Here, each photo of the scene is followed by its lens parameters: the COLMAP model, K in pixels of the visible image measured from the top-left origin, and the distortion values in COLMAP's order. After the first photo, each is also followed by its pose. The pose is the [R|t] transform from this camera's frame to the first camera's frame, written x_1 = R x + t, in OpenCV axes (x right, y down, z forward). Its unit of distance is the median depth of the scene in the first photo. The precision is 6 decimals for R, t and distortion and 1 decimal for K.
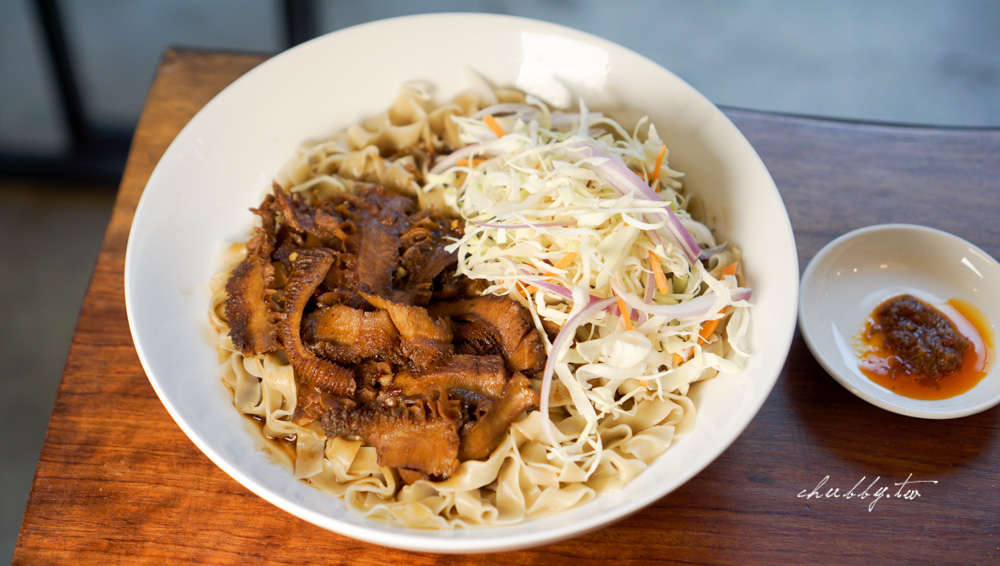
lens RADIAL K [[1519.7, 0, 498.9], [0, 1519.7, 282.2], [0, 0, 1]] dist [0.281470, 0.000000]
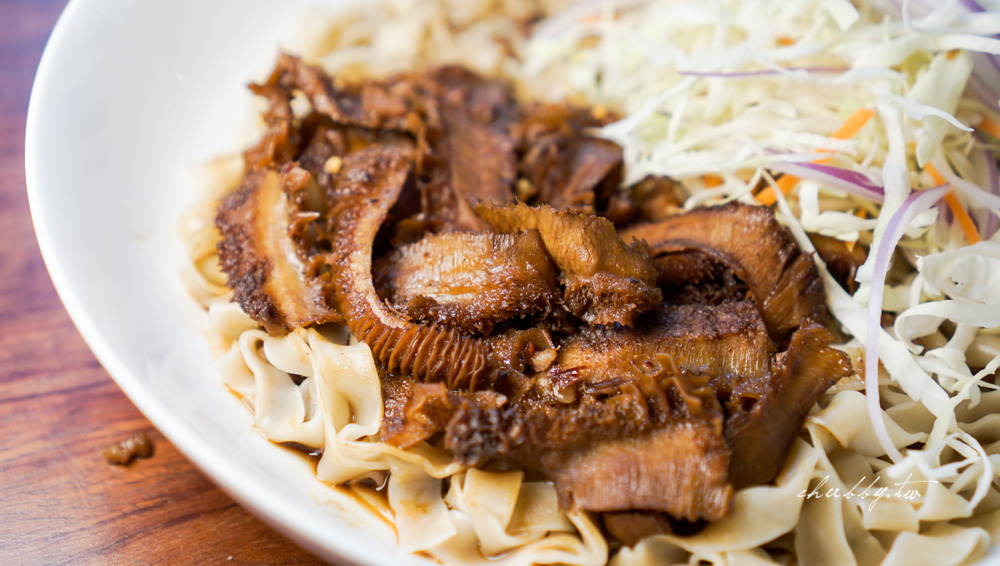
lens RADIAL K [[1519.7, 0, 501.4], [0, 1519.7, 283.9], [0, 0, 1]] dist [0.281470, 0.000000]
pose [[0.986145, -0.049241, 0.158407, -0.170833], [0.070147, 0.989132, -0.129217, 0.105050], [-0.150323, 0.138539, 0.978882, 0.474747]]
